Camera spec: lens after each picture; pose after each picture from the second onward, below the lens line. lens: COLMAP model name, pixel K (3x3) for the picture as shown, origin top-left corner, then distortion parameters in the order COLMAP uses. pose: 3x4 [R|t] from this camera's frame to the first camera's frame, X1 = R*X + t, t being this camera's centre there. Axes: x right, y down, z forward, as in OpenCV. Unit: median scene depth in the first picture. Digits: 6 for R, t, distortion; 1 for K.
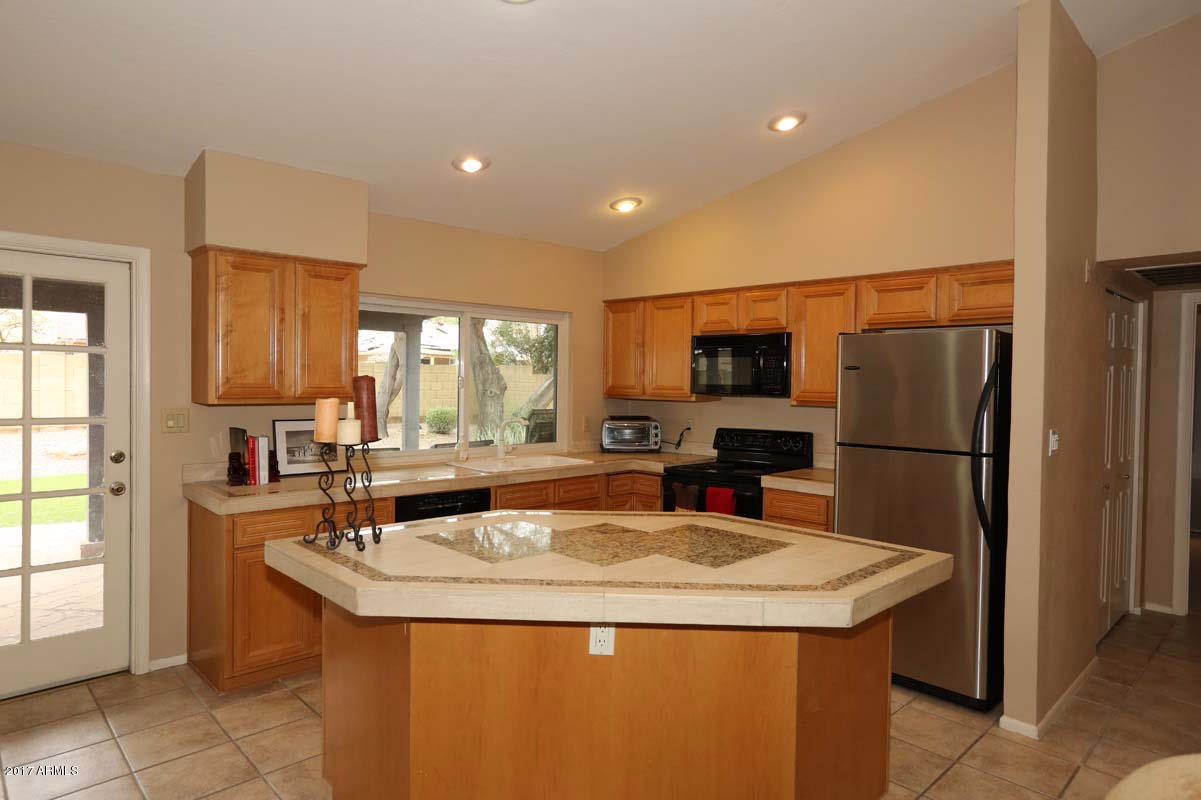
lens RADIAL K [[705.8, 0, 599.8], [0, 705.8, 389.8], [0, 0, 1]] dist [-0.010919, -0.001235]
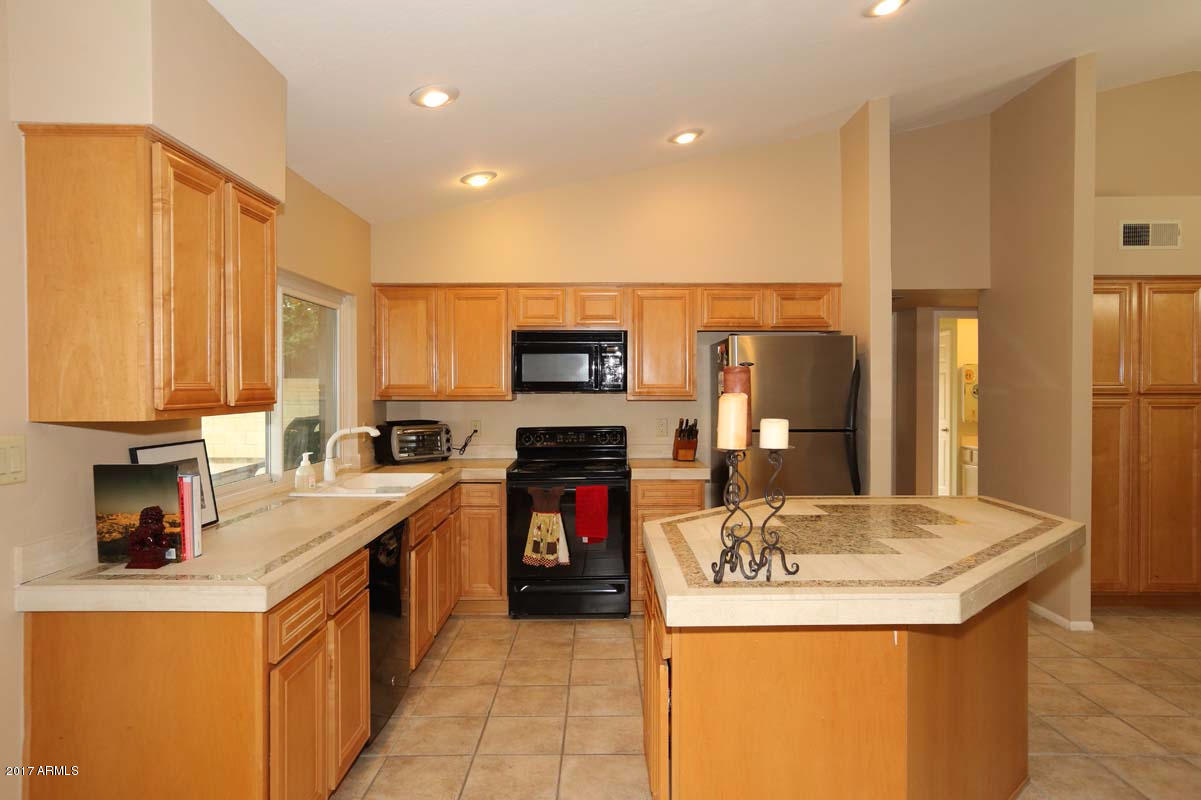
lens RADIAL K [[731.4, 0, 600.0], [0, 731.4, 391.7], [0, 0, 1]] dist [0.002186, 0.003569]
pose [[0.711433, -0.017268, 0.702542, -0.473235], [0.018398, 0.999813, 0.005944, 0.001179], [-0.702513, 0.008696, 0.711618, 0.233542]]
